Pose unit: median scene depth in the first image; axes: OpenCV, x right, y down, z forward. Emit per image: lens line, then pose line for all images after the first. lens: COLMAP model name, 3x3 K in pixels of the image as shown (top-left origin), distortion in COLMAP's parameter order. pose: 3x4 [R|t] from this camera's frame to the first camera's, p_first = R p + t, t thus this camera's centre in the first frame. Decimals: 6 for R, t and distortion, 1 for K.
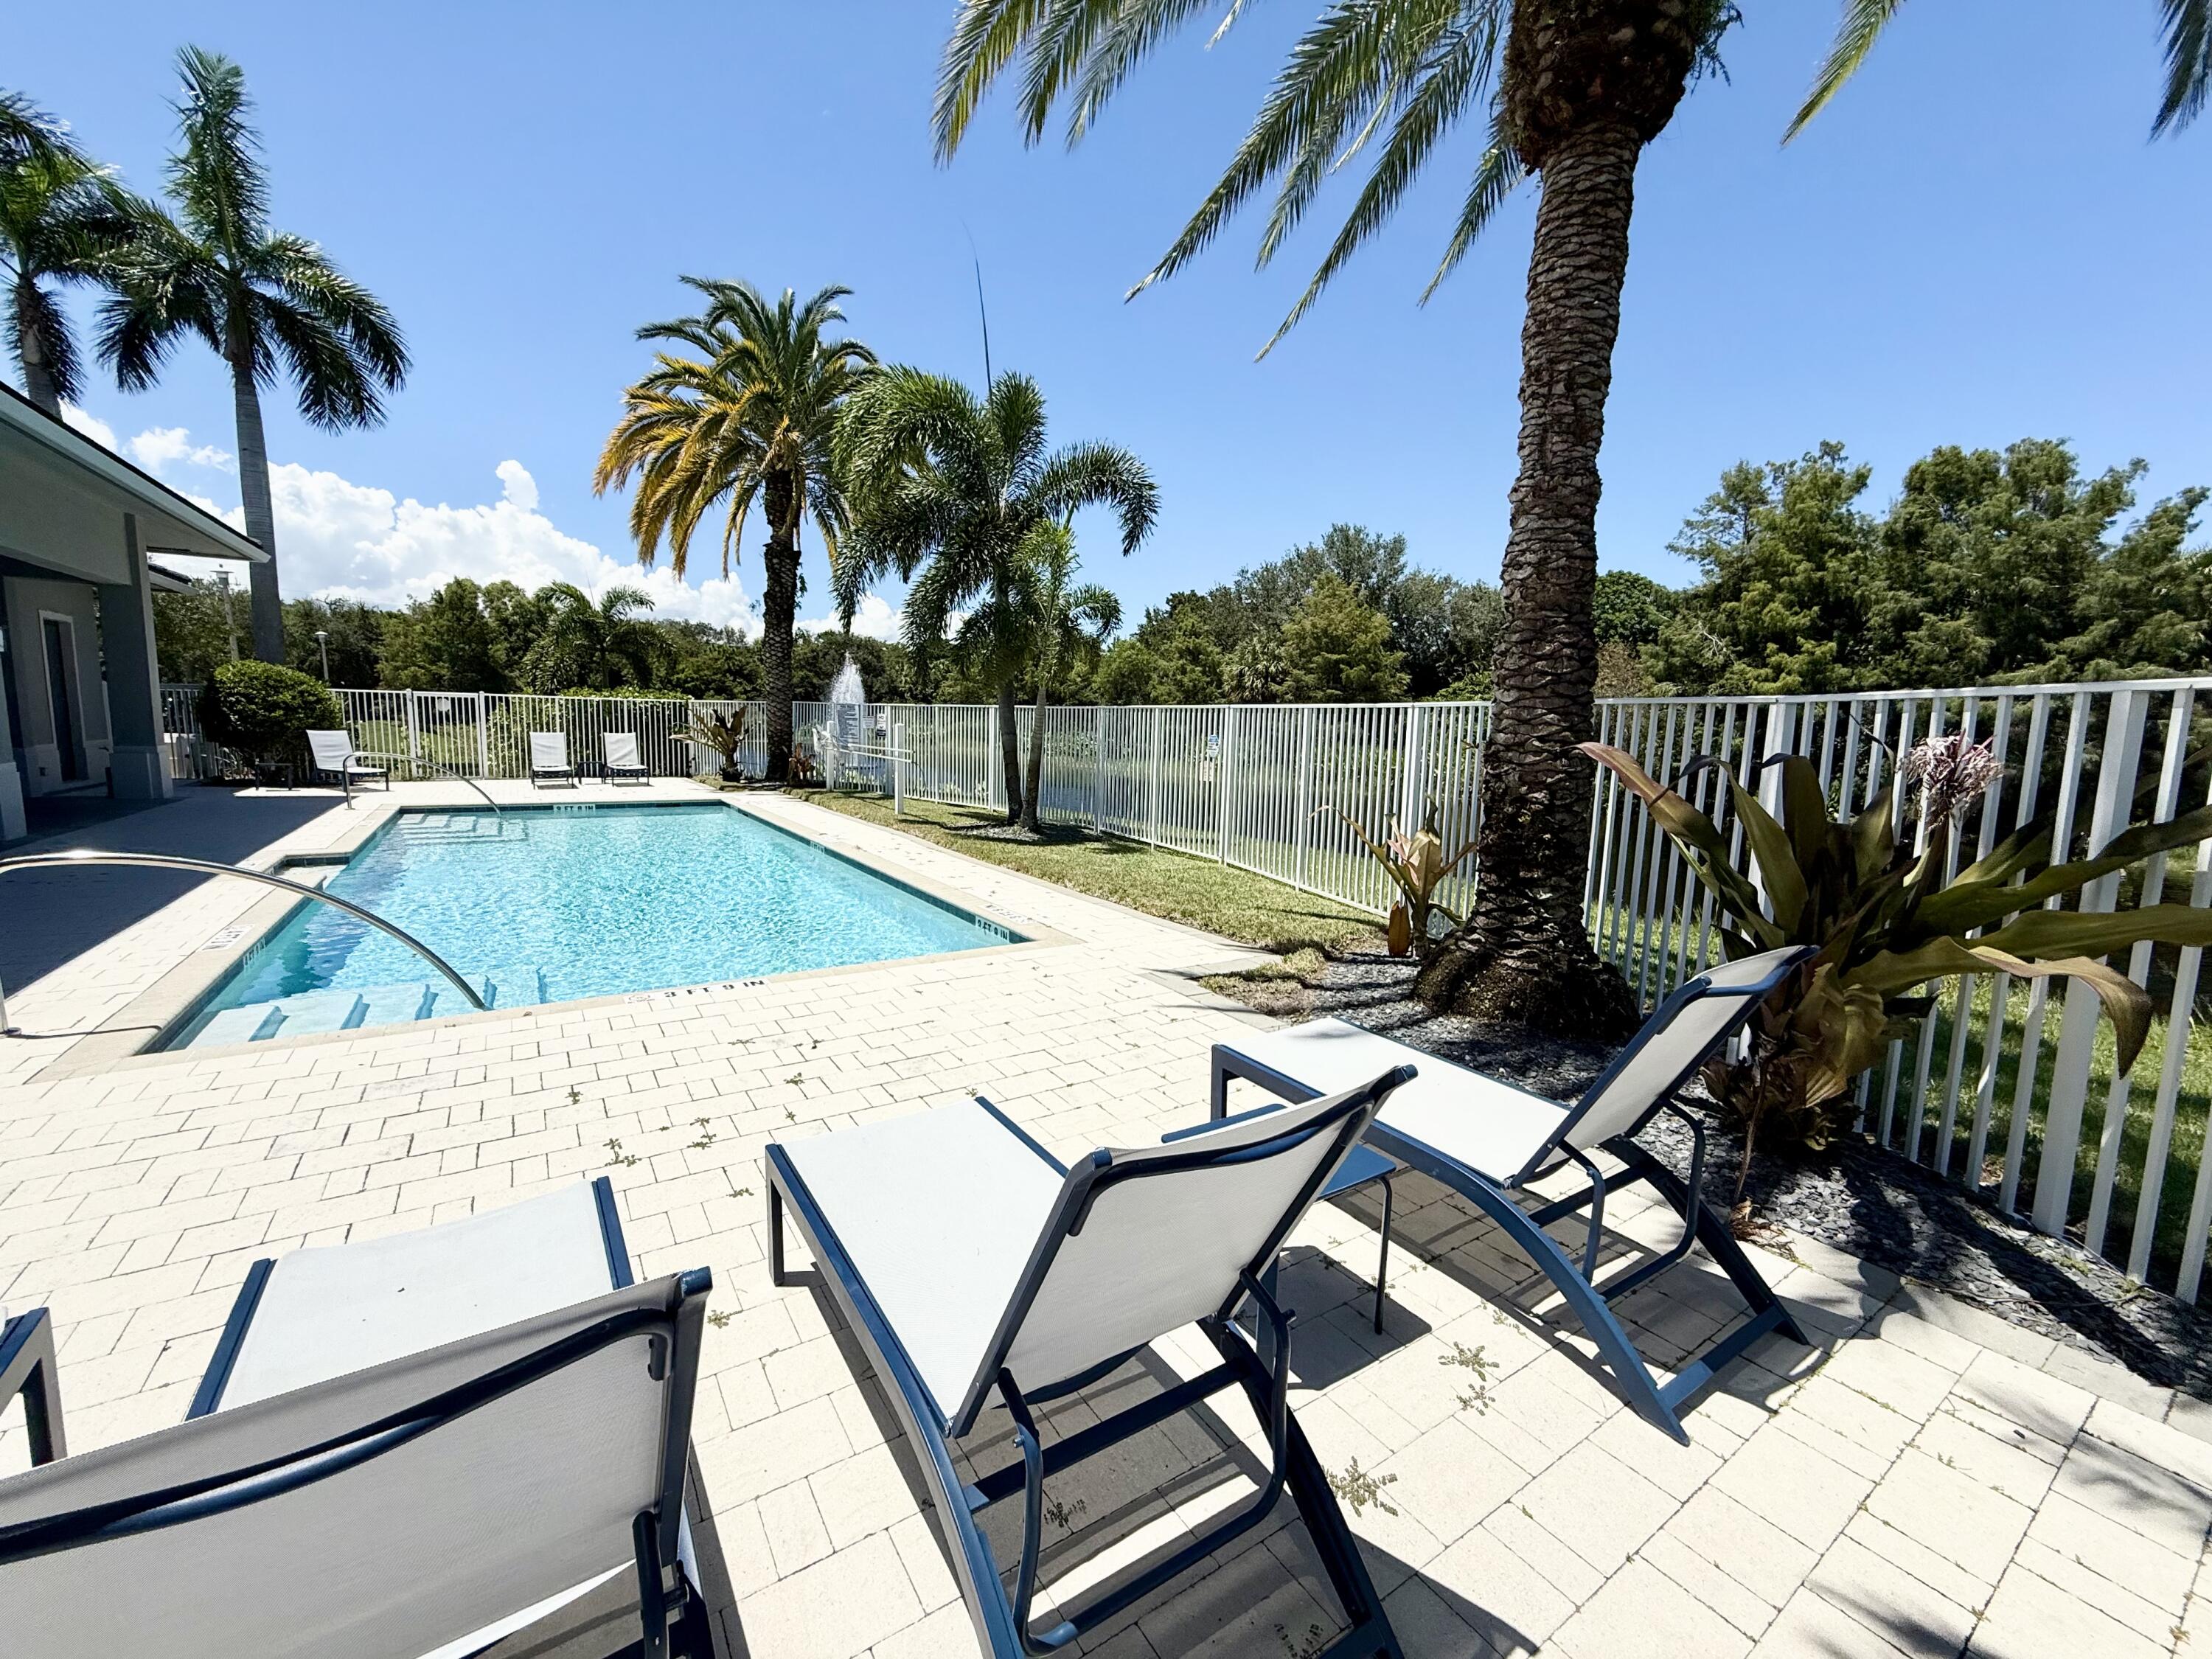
lens RADIAL K [[881.5, 0, 1109.3], [0, 881.5, 826.4], [0, 0, 1]] dist [0.001629, -0.000241]
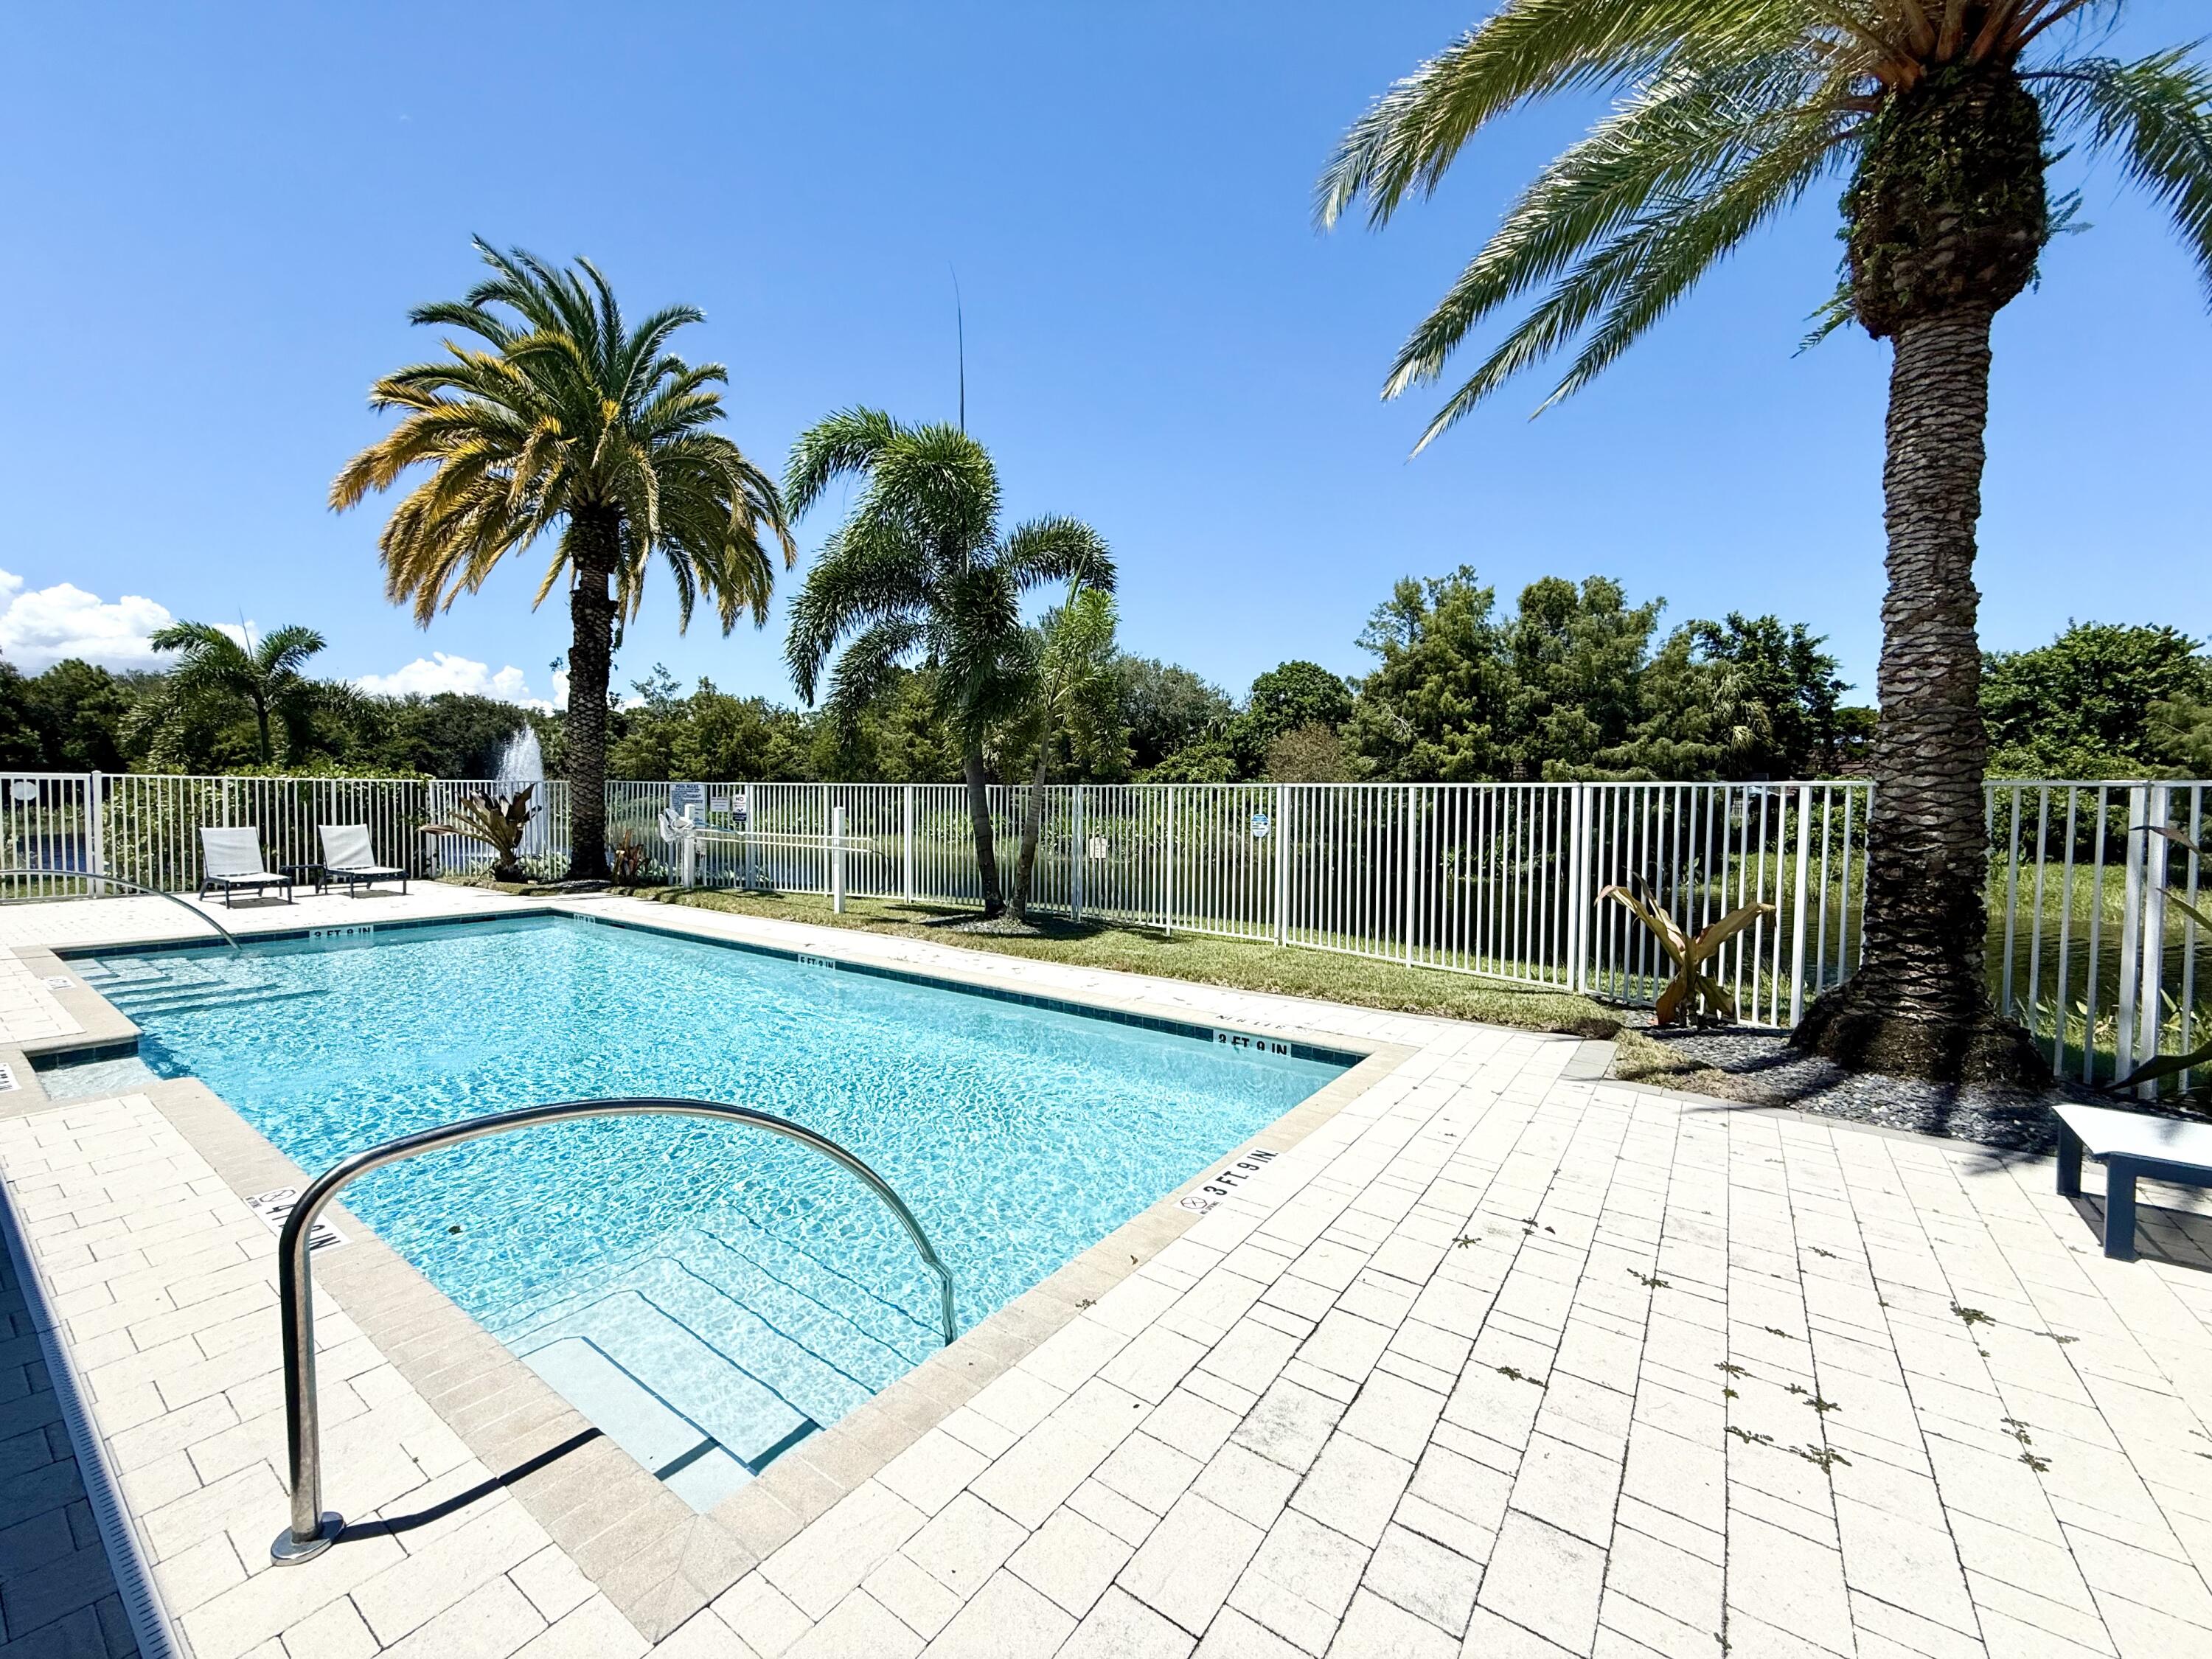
lens RADIAL K [[881.5, 0, 1110.8], [0, 881.5, 825.4], [0, 0, 1]] dist [0.001629, -0.000241]
pose [[0.934494, -0.026498, 0.354993, -0.136410], [0.055152, 0.995962, -0.070842, -0.011000], [-0.351682, 0.085780, 0.932181, 0.051491]]
